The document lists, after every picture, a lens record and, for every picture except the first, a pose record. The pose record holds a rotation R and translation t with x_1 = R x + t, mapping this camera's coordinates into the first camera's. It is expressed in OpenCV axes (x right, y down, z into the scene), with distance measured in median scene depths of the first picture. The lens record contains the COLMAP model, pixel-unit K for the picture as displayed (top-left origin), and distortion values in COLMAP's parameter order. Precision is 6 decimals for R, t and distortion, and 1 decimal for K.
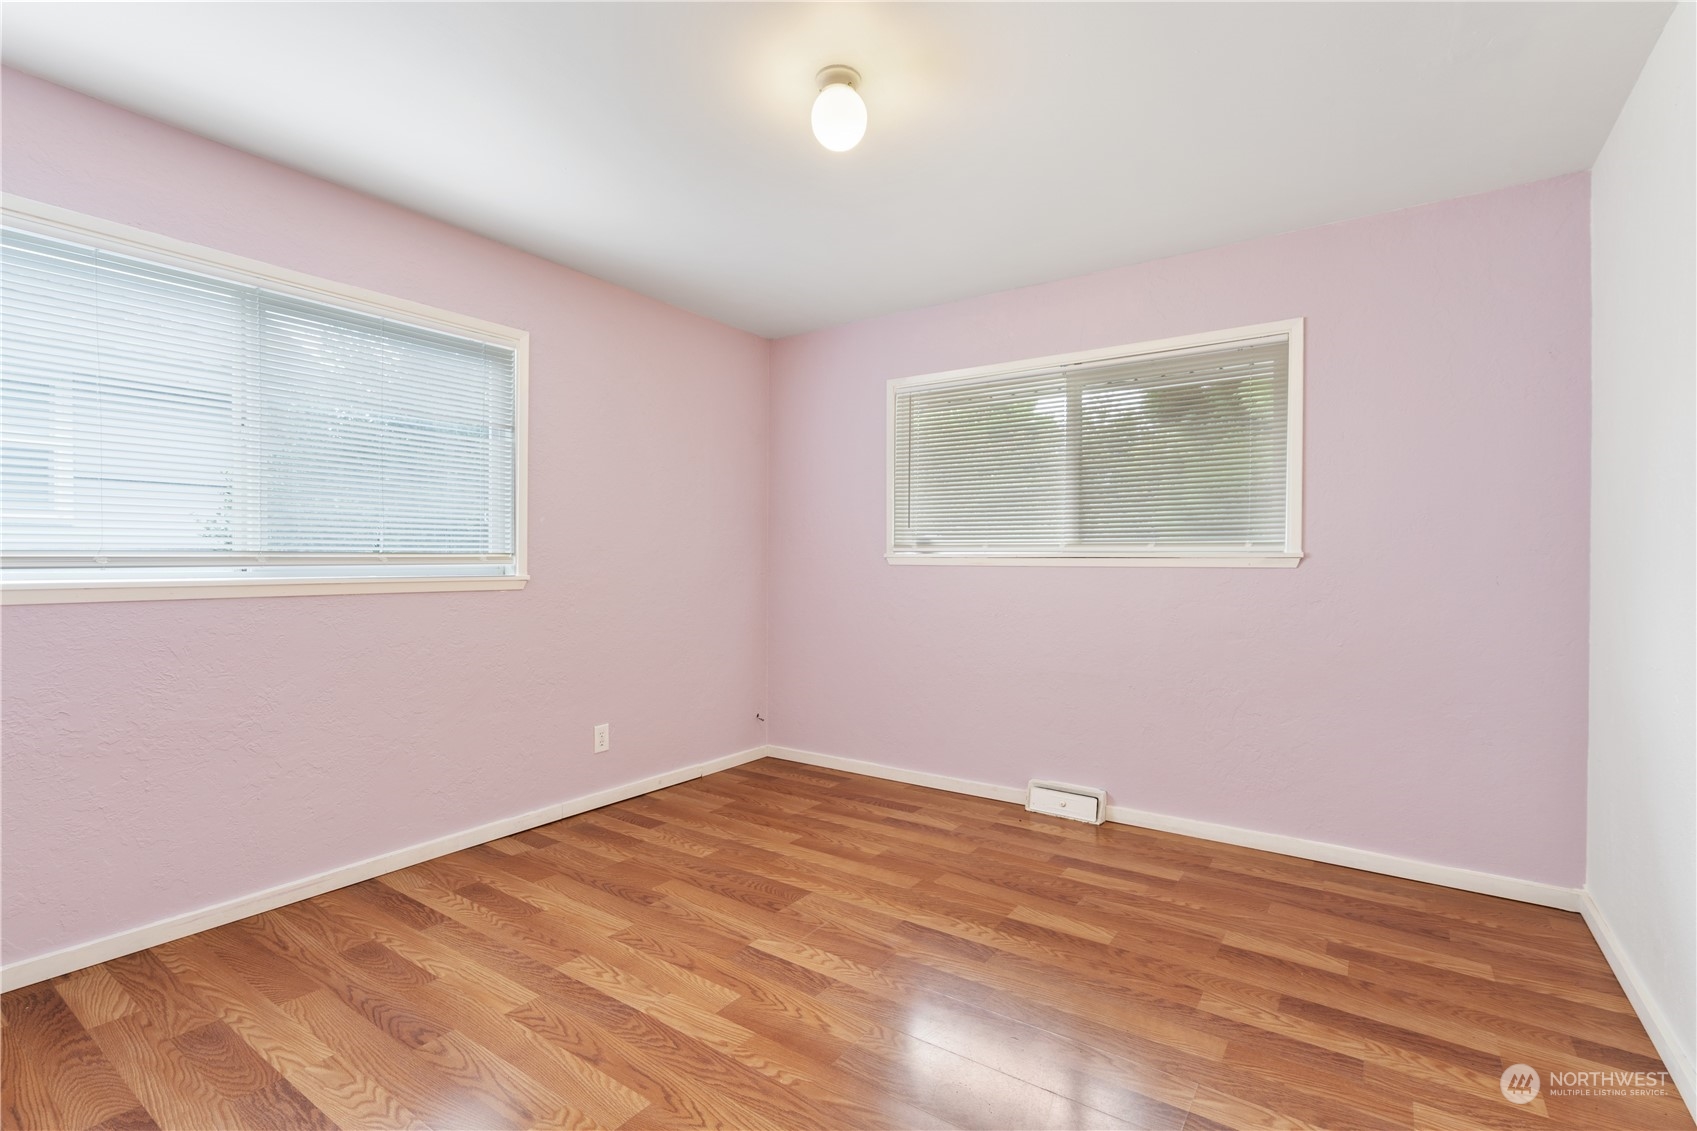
lens RADIAL K [[795.9, 0, 837.7], [0, 795.9, 570.7], [0, 0, 1]] dist [-0.002561, -0.000257]
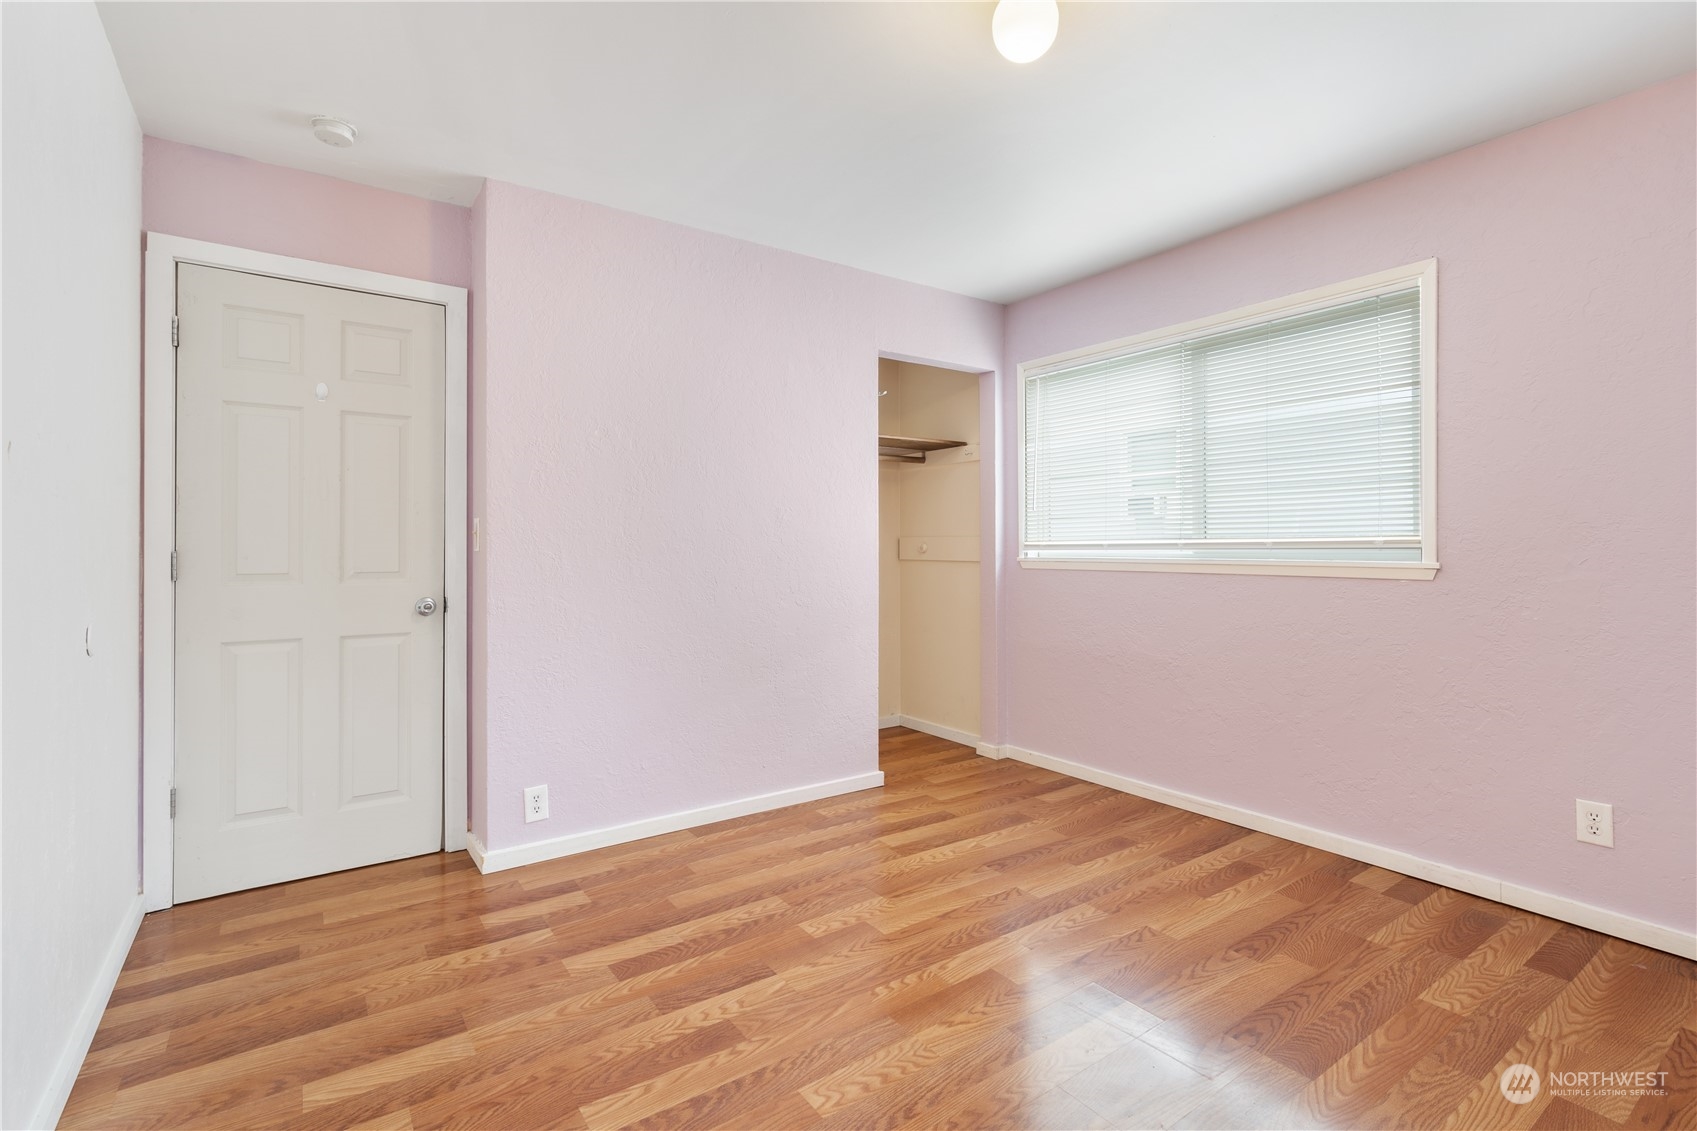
lens RADIAL K [[795.9, 0, 851.4], [0, 795.9, 551.5], [0, 0, 1]] dist [-0.002561, -0.000257]
pose [[-0.347237, 0.006264, -0.937757, 0.670403], [-0.011701, 0.999871, 0.011012, -0.009003], [0.937705, 0.014796, -0.347119, 0.874924]]
